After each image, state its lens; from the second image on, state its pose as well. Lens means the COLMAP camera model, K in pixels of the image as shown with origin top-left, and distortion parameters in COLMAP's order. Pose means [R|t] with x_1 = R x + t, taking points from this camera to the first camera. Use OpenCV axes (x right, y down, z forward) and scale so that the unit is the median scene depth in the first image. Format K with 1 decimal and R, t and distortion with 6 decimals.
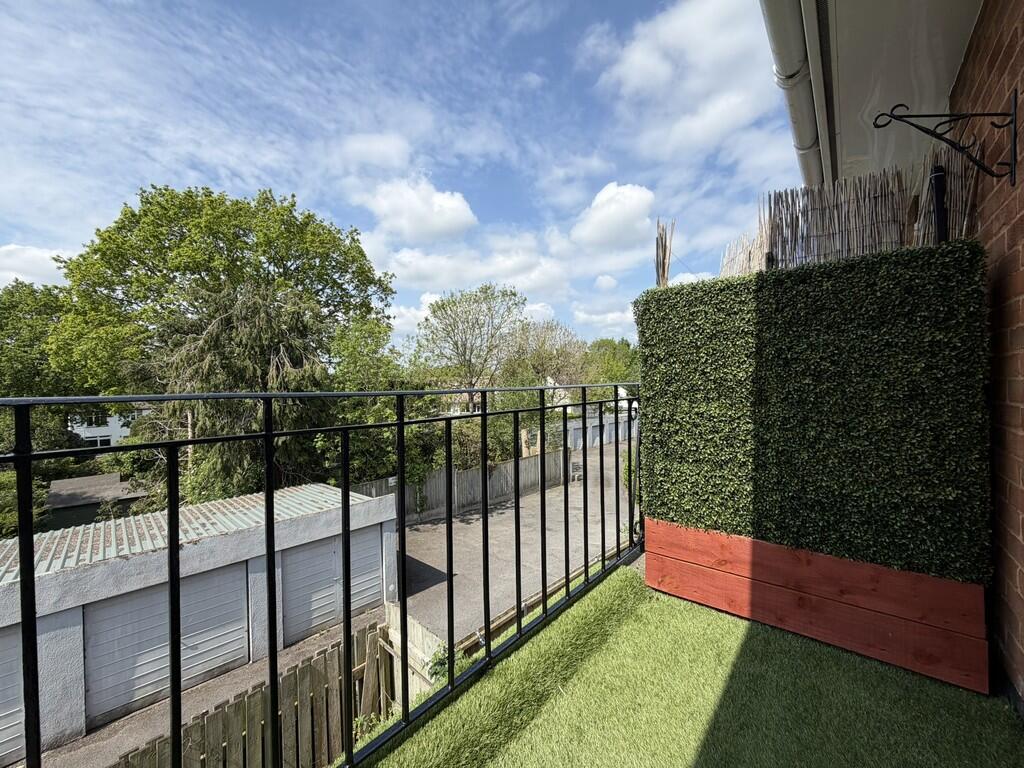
lens RADIAL K [[408.9, 0, 515.2], [0, 408.9, 384.5], [0, 0, 1]] dist [0.003501, 0.000090]
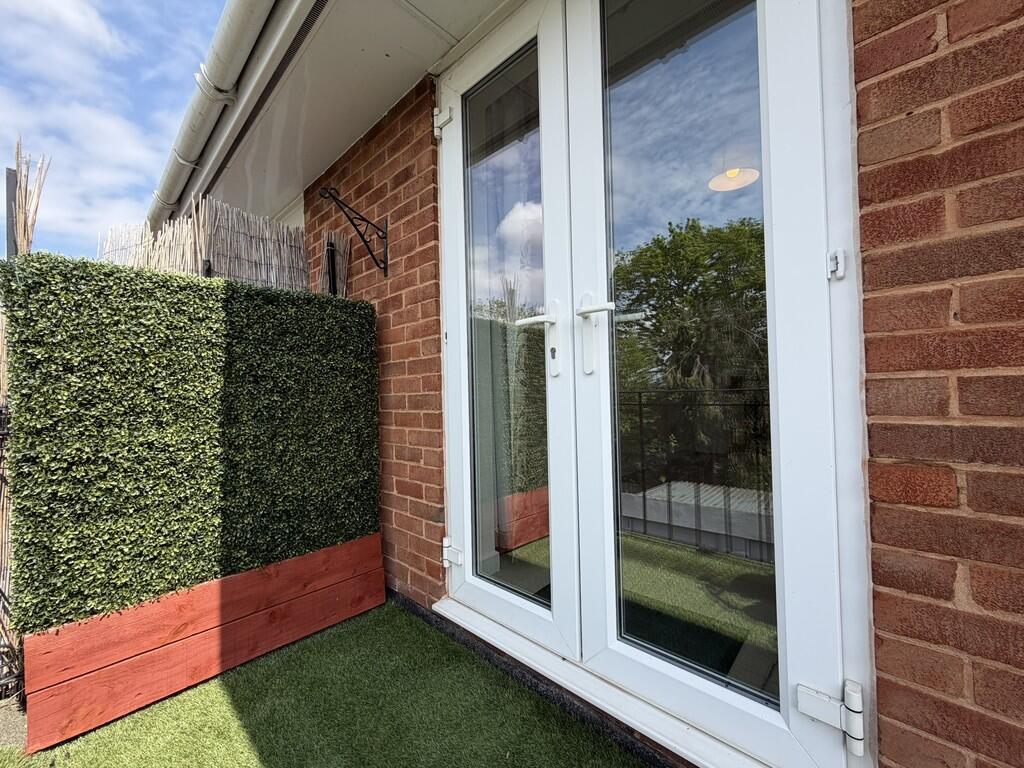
lens RADIAL K [[408.9, 0, 511.9], [0, 408.9, 384.4], [0, 0, 1]] dist [0.003501, 0.000090]
pose [[0.073477, 0.031983, 0.996784, -0.263282], [0.037387, 0.998695, -0.034800, 0.014882], [-0.996596, 0.039824, 0.072185, 0.295654]]
